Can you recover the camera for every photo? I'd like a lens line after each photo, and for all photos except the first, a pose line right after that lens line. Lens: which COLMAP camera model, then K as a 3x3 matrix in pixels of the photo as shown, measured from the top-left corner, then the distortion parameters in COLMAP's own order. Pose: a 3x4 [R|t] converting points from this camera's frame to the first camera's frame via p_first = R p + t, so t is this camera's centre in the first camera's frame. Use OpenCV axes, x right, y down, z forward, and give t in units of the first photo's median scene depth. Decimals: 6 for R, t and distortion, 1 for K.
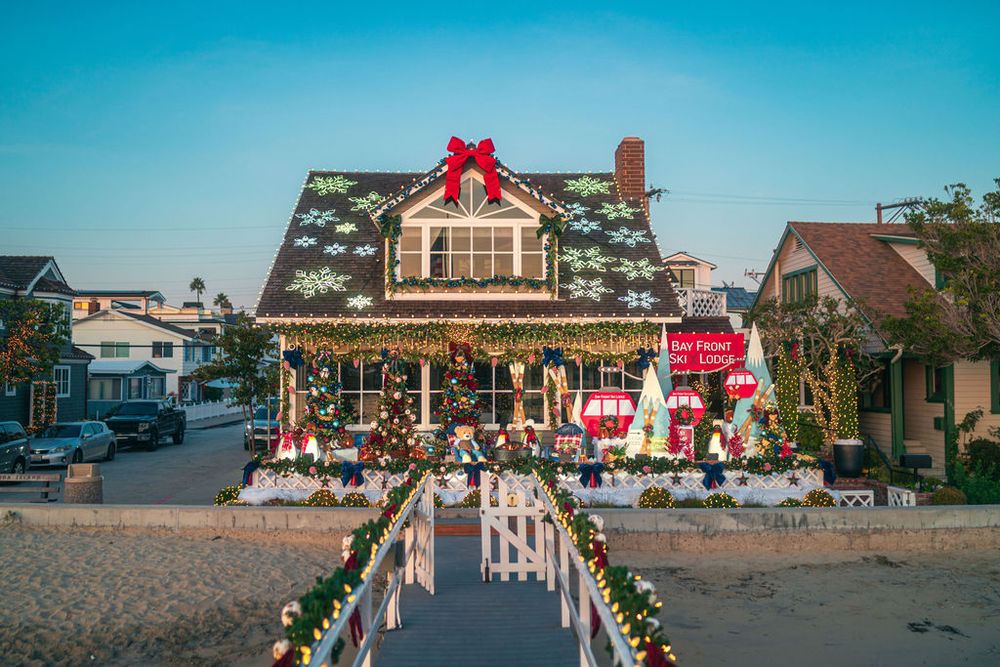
lens RADIAL K [[958.7, 0, 503.9], [0, 958.7, 314.7], [0, 0, 1]] dist [-0.007370, -0.011158]
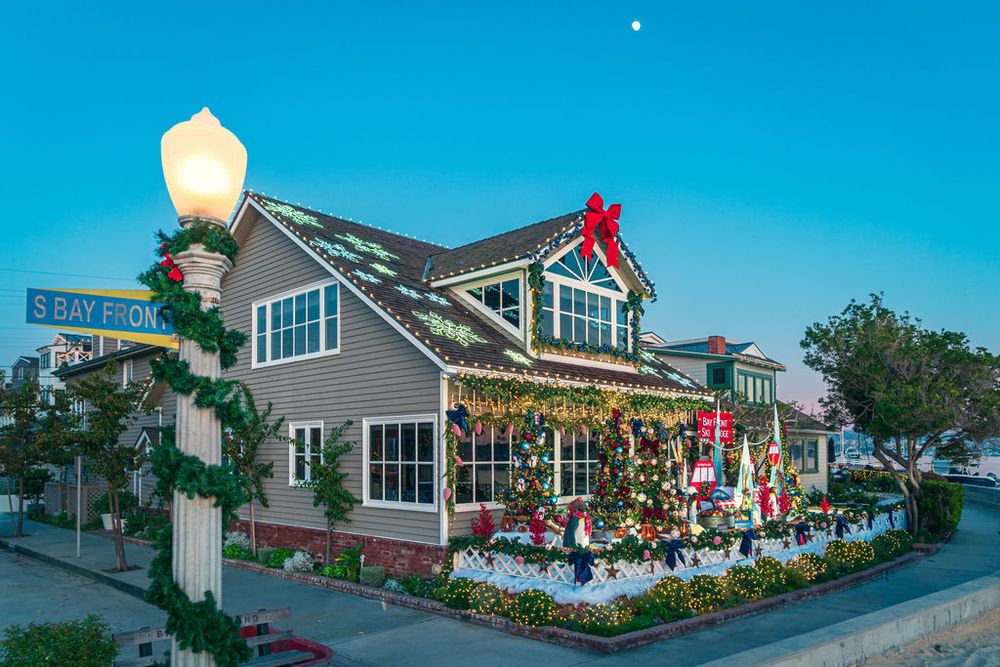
lens RADIAL K [[709.4, 0, 502.2], [0, 709.4, 446.1], [0, 0, 1]] dist [-0.002930, -0.000044]
pose [[0.712504, 0.009843, 0.701599, -0.618060], [-0.043409, 0.998605, 0.030074, 0.048253], [-0.700324, -0.051884, 0.711937, 0.563407]]
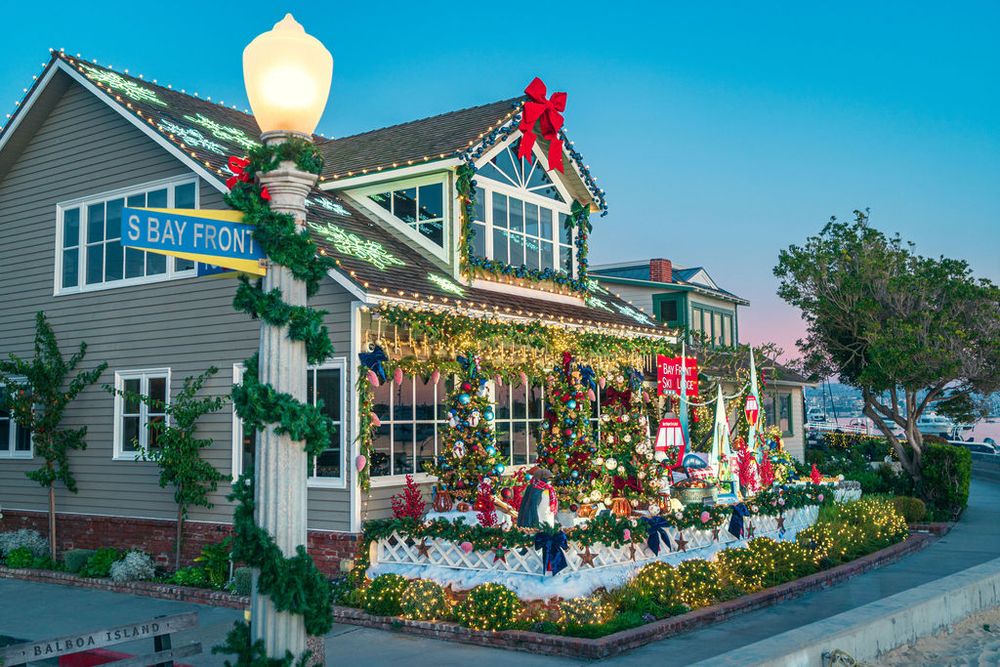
lens RADIAL K [[1005.4, 0, 500.0], [0, 1005.4, 333.5], [0, 0, 1]] dist [0.015363, 0.022030]
pose [[0.591366, 0.064746, 0.803800, -0.697775], [-0.039684, 0.997900, -0.051185, 0.055107], [-0.805426, -0.001629, 0.592694, 0.569368]]
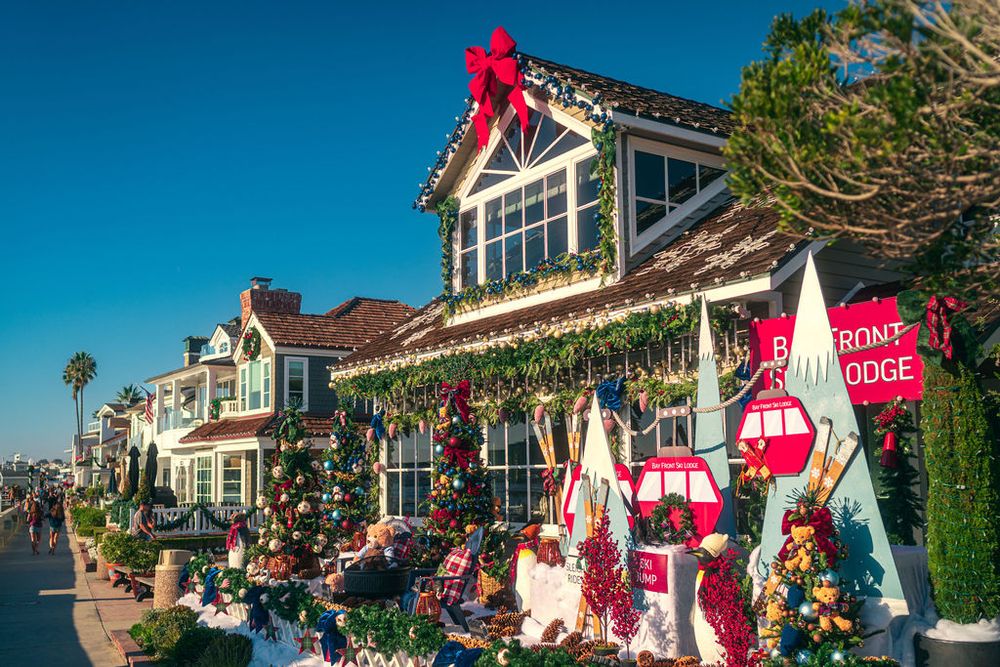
lens RADIAL K [[981.7, 0, 501.4], [0, 981.7, 380.4], [0, 0, 1]] dist [-0.002492, -0.002423]
pose [[0.533886, -0.084853, -0.841288, 0.473000], [0.066557, 0.996082, -0.058229, 0.063424], [0.842933, -0.024906, 0.537442, 0.688595]]
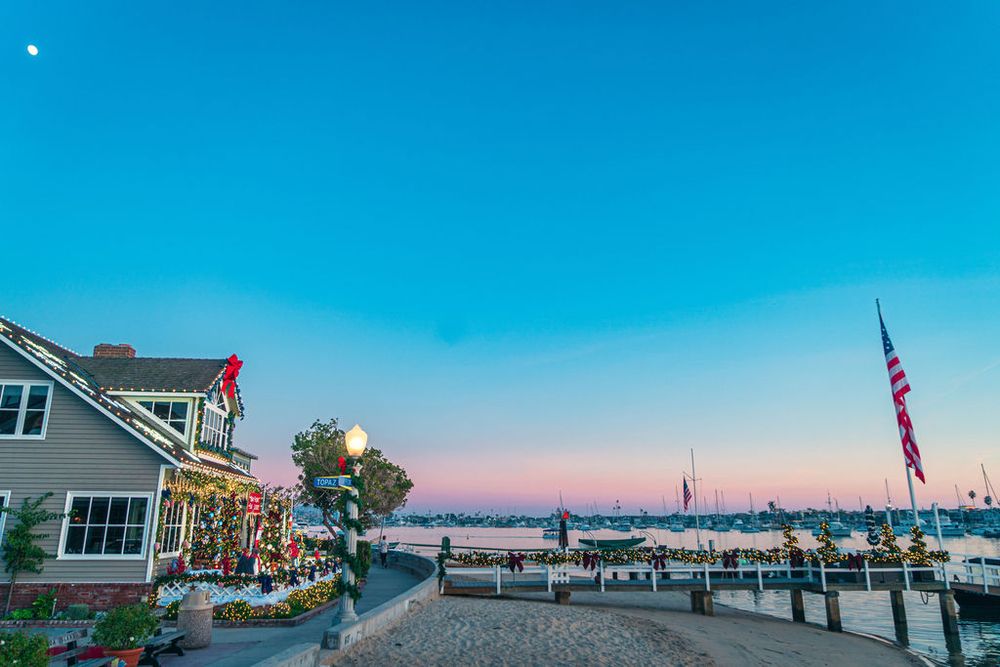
lens RADIAL K [[709.8, 0, 500.0], [0, 709.8, 333.5], [0, 0, 1]] dist [-0.001177, 0.001730]
pose [[-0.074880, 0.261837, 0.962203, -1.211656], [-0.067059, 0.961405, -0.266839, 0.058740], [-0.994935, -0.084505, -0.054431, 0.652220]]
